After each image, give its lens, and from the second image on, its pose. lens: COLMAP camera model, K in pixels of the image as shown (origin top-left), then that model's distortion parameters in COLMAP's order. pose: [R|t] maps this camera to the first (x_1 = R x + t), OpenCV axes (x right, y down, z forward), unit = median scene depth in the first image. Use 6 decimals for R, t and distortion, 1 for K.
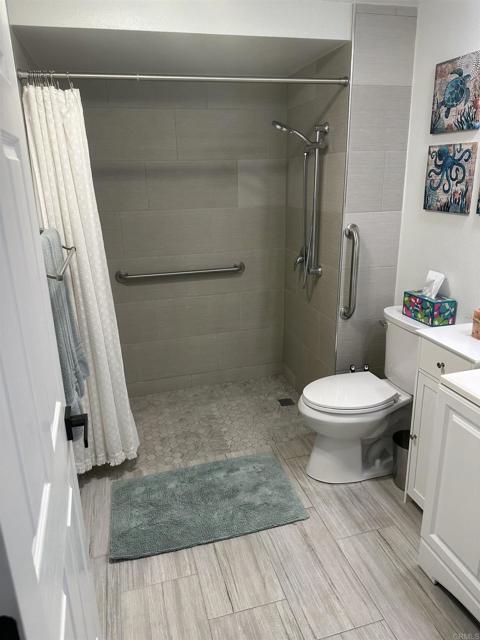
lens RADIAL K [[447.8, 0, 239.7], [0, 447.8, 319.0], [0, 0, 1]] dist [0.070232, -0.088734]
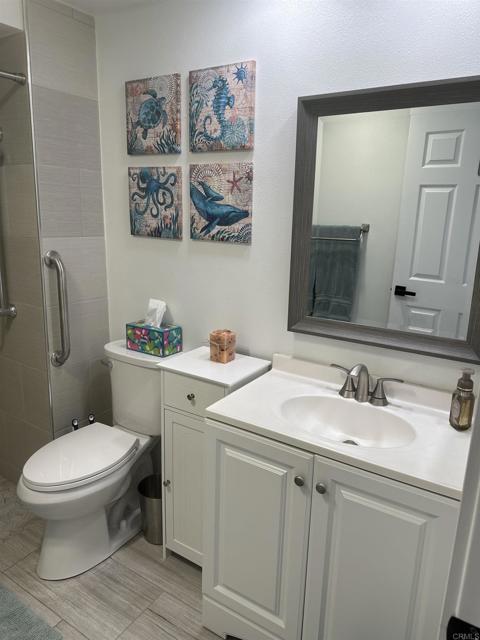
lens RADIAL K [[447.8, 0, 241.6], [0, 447.8, 319.0], [0, 0, 1]] dist [0.070232, -0.088734]
pose [[0.745517, -0.110850, 0.657204, -0.055891], [0.159505, 0.987091, -0.014448, -0.021846], [-0.647119, 0.115599, 0.753574, 0.179660]]
